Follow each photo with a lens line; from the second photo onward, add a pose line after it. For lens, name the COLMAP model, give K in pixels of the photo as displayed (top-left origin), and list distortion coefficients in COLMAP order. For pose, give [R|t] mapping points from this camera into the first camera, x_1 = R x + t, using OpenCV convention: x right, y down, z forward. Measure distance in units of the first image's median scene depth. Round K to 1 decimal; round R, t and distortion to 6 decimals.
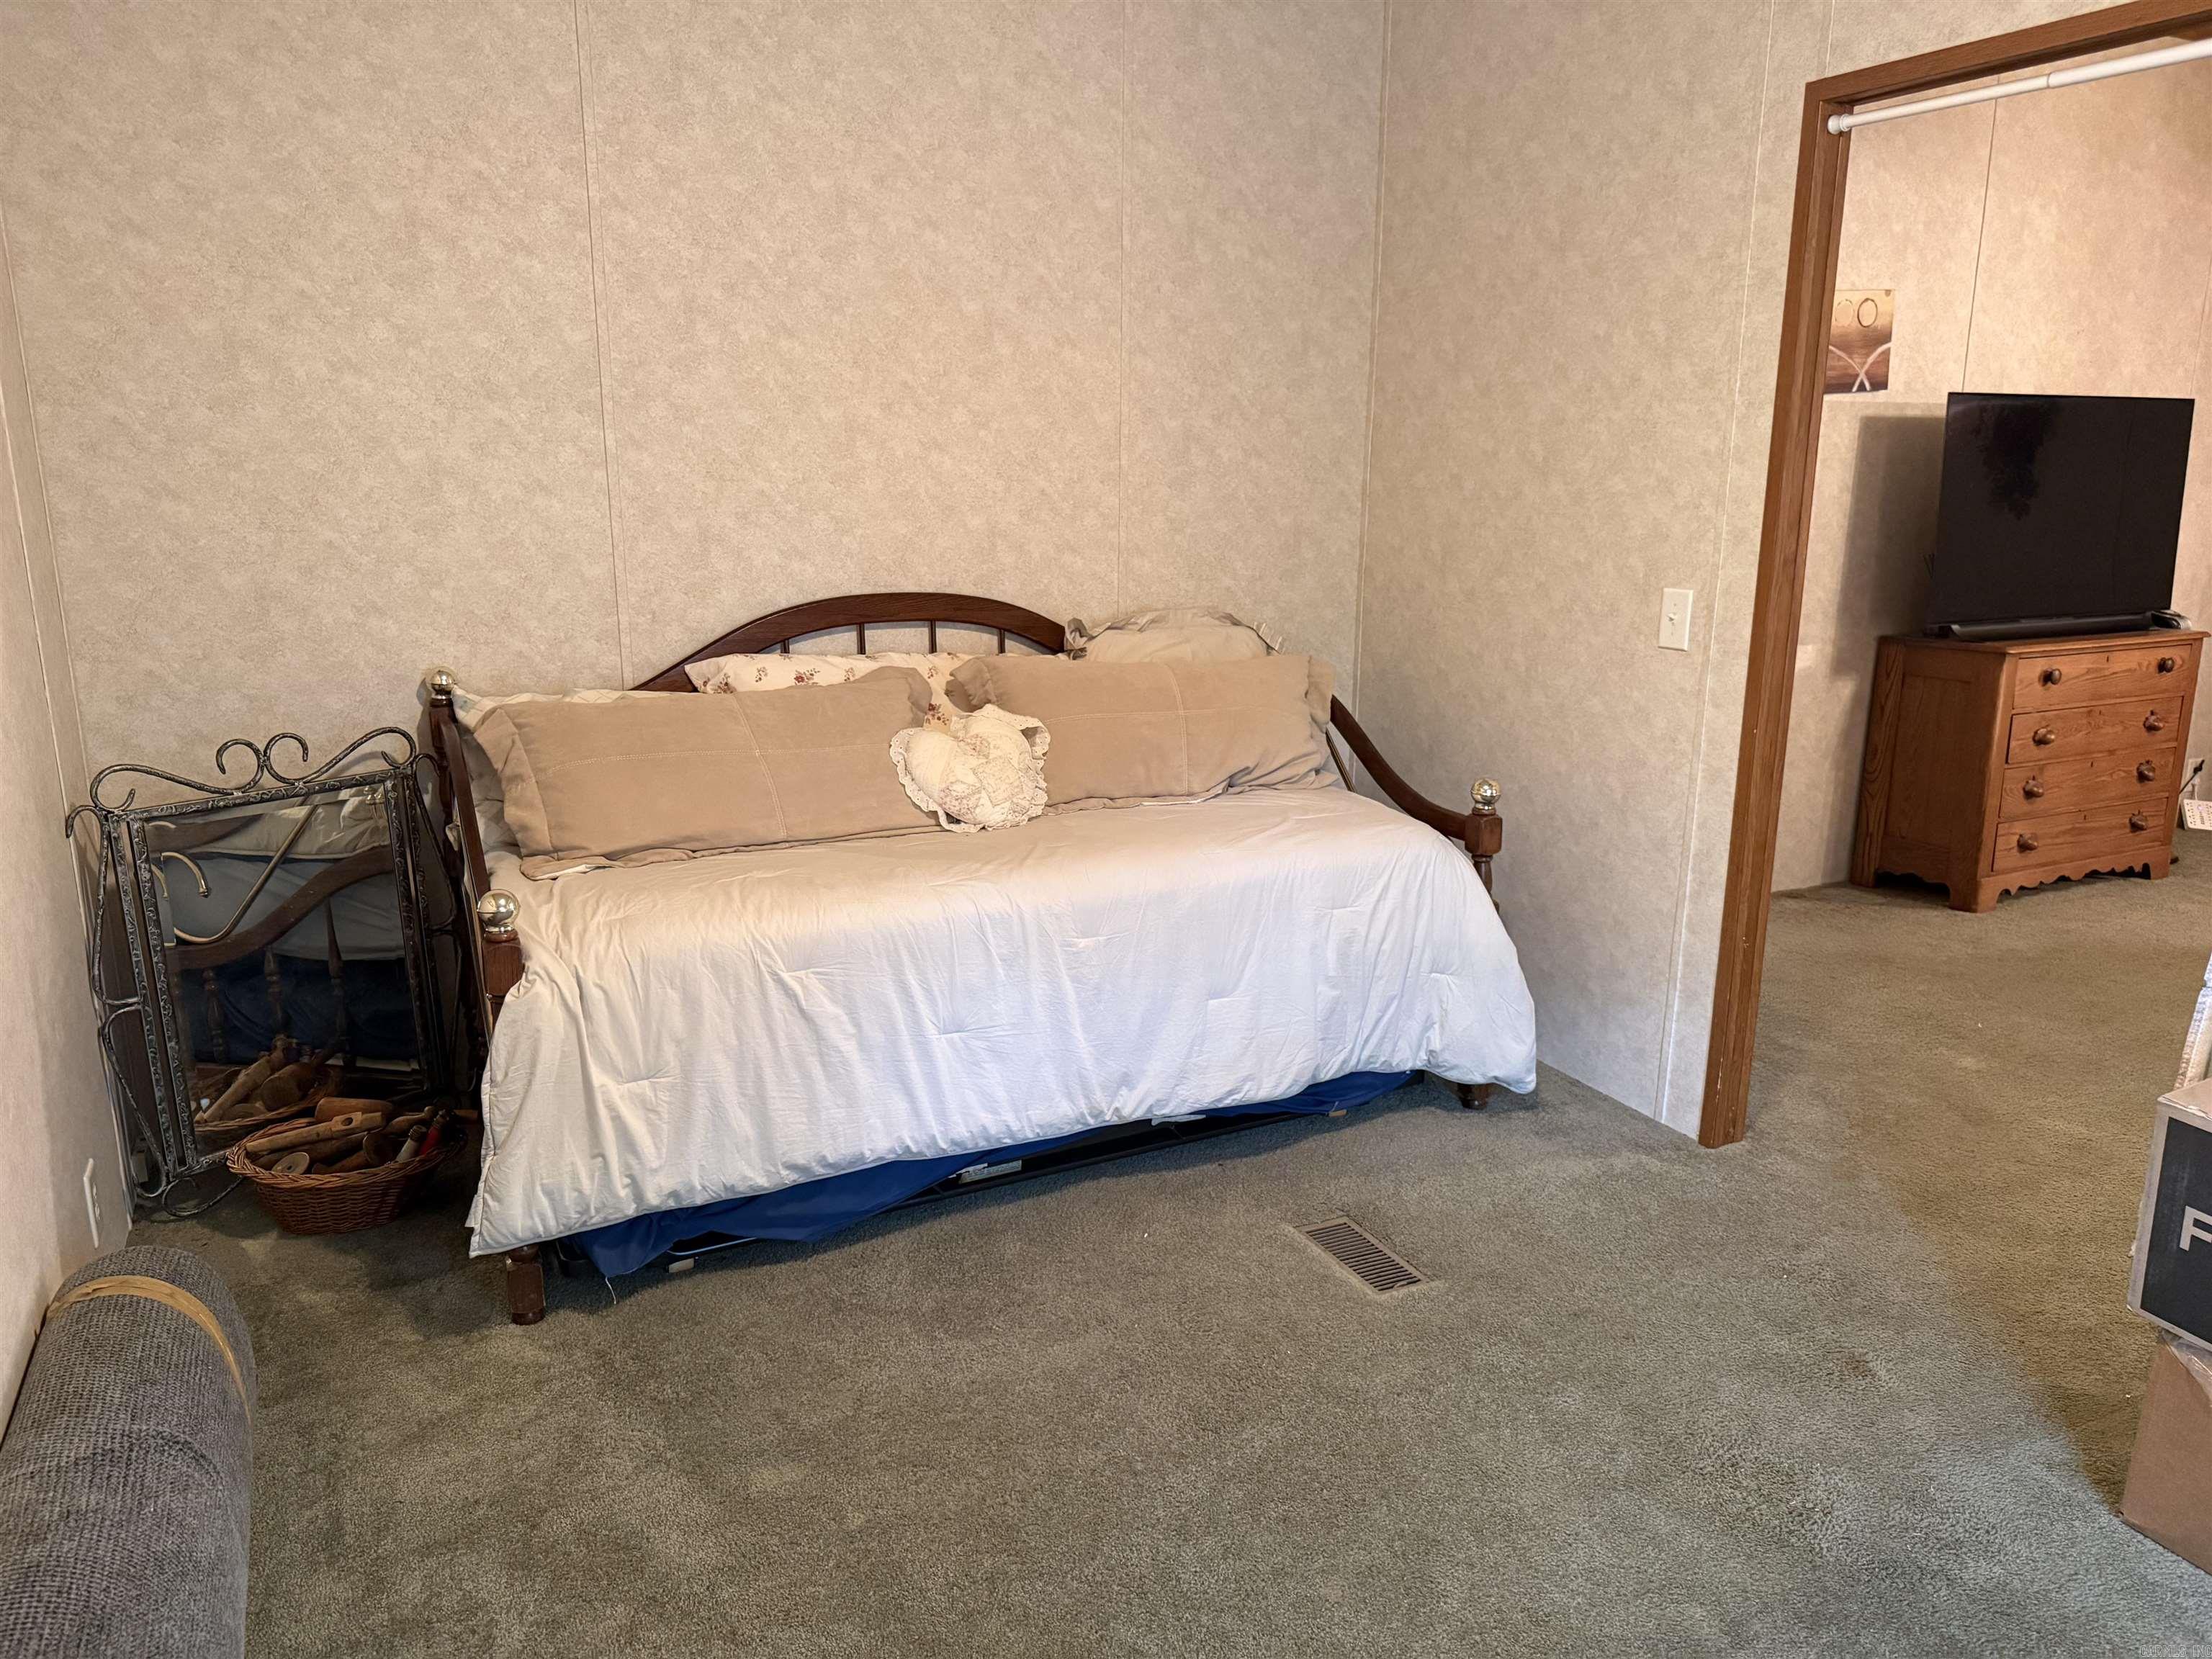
lens RADIAL K [[1528.5, 0, 1106.0], [0, 1528.5, 829.5], [0, 0, 1]] dist [-0.004740, -0.004646]
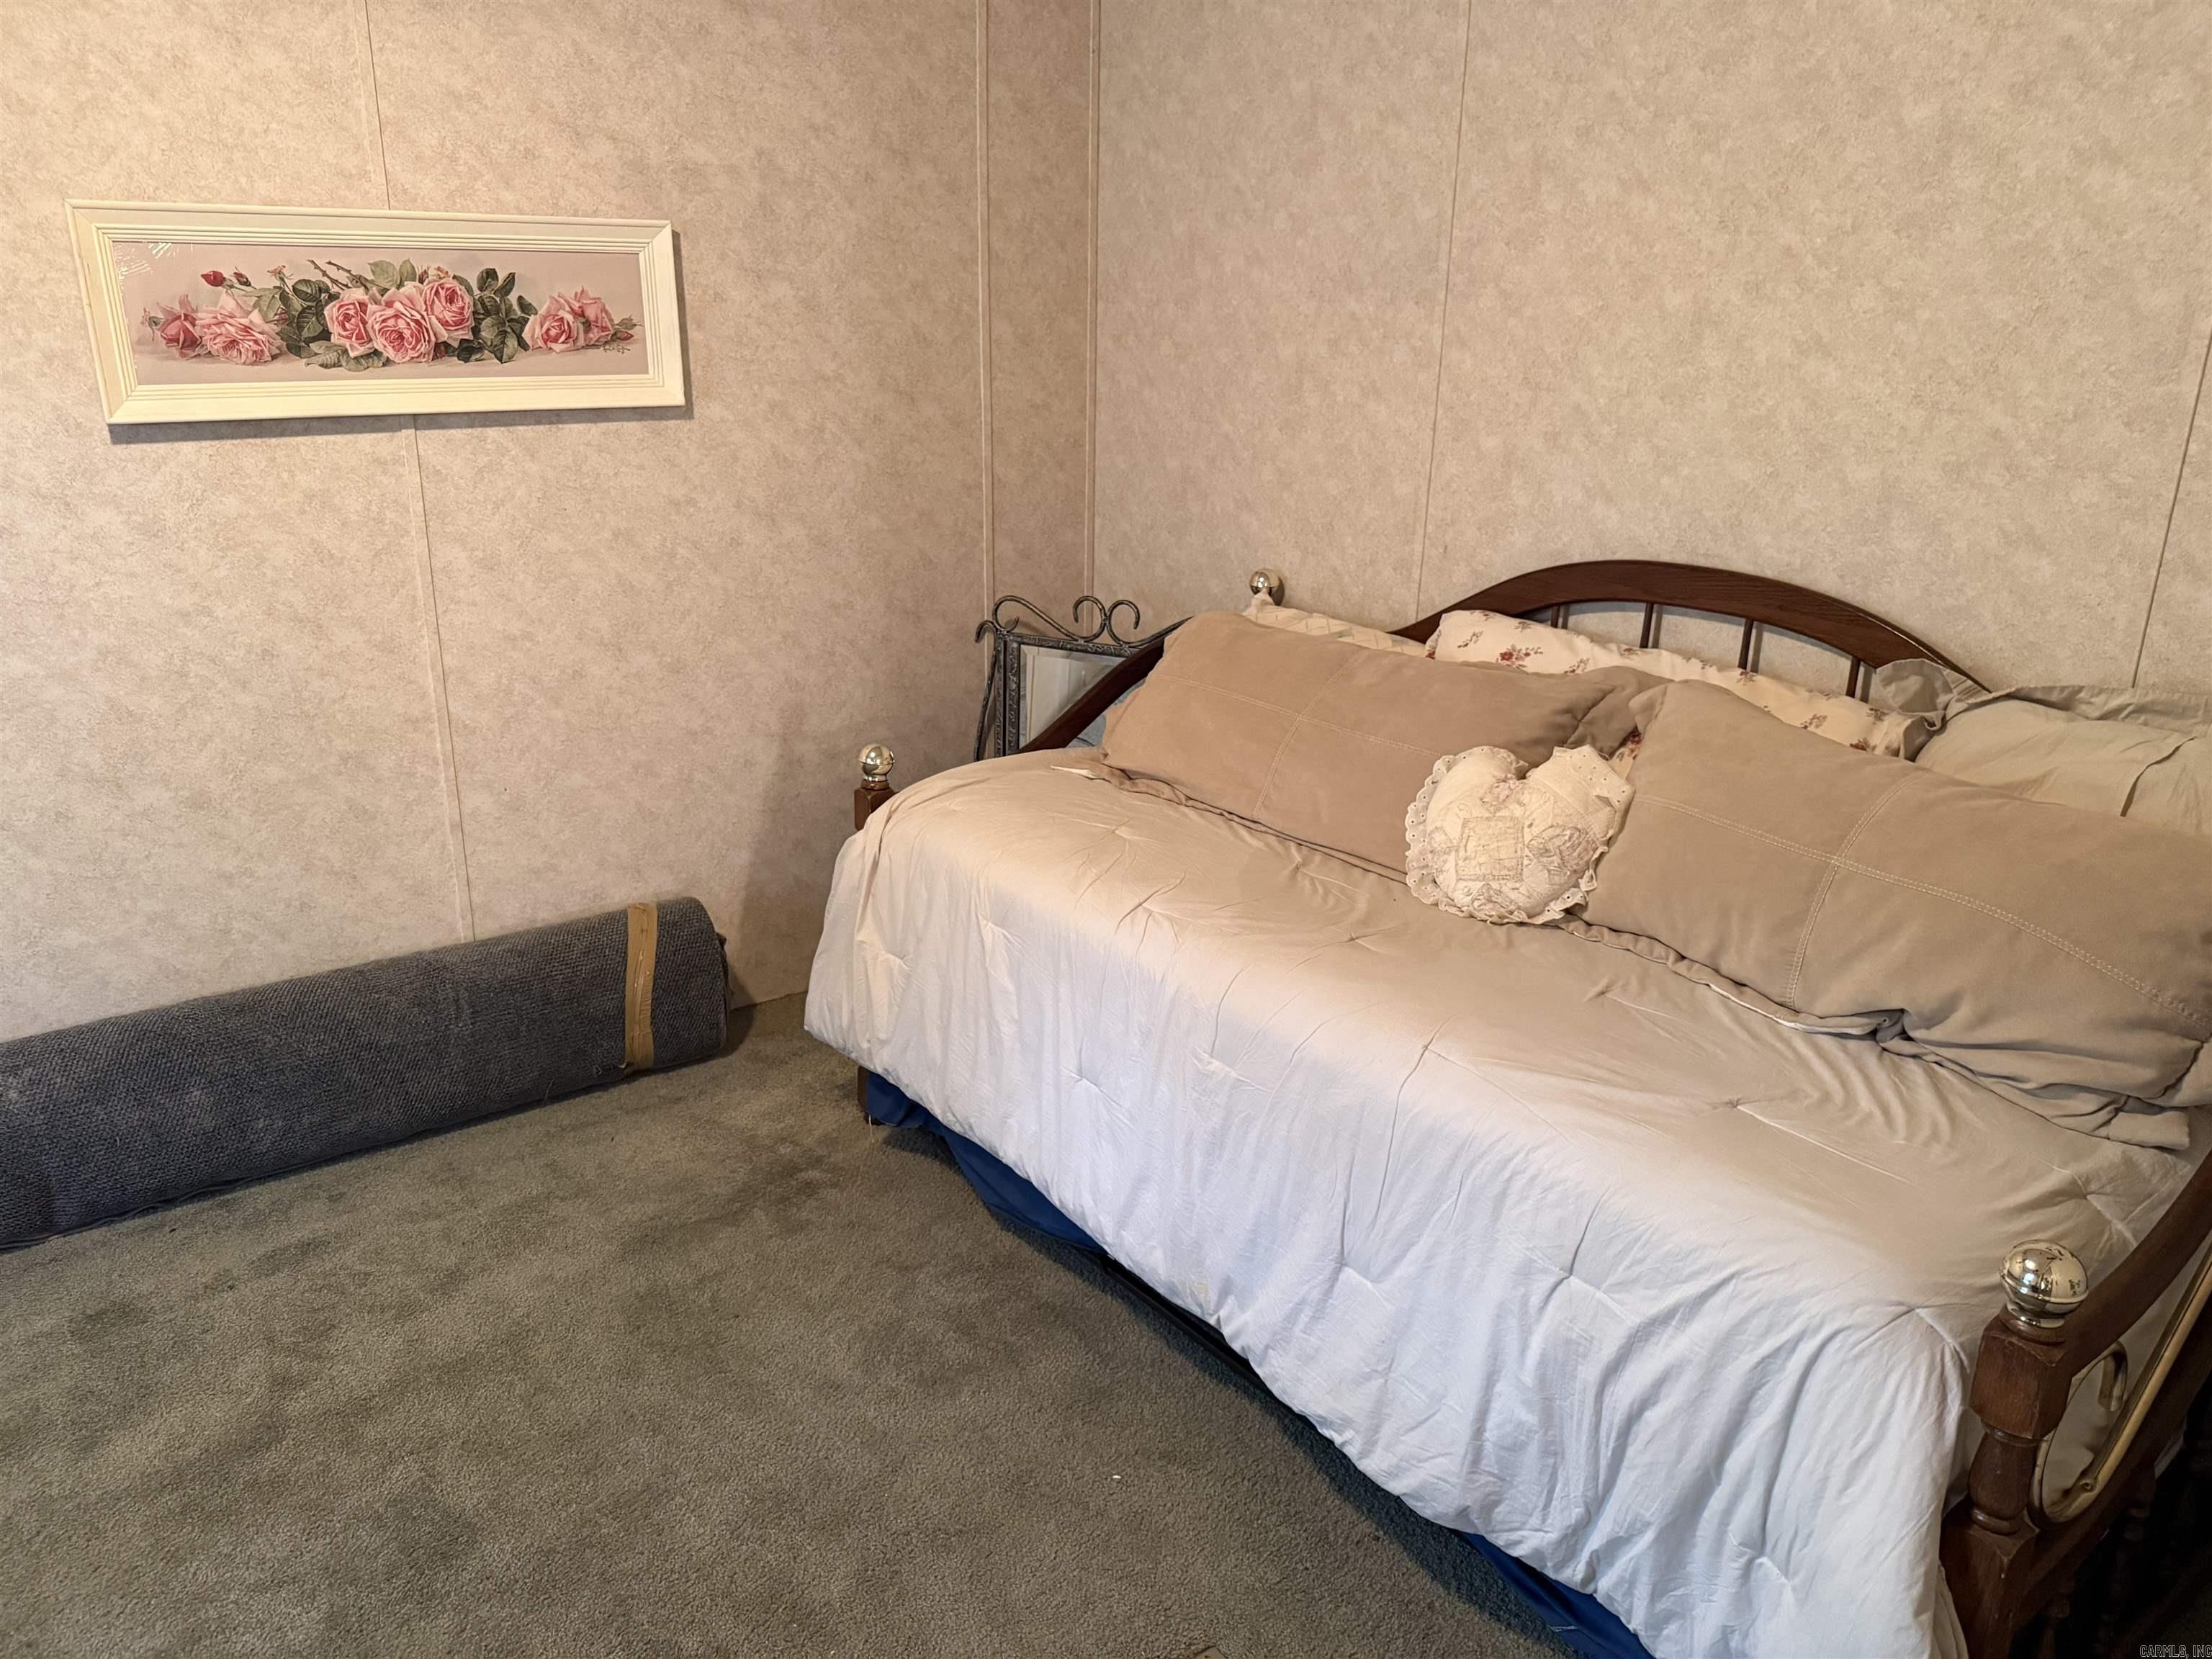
lens RADIAL K [[1556.1, 0, 1102.7], [0, 1556.1, 803.9], [0, 0, 1]] dist [0.095490, -0.240173]
pose [[0.178185, 0.281747, -0.942798, 0.526545], [-0.240329, 0.941576, 0.235960, -0.166986], [0.954197, 0.184537, 0.235486, 0.646250]]
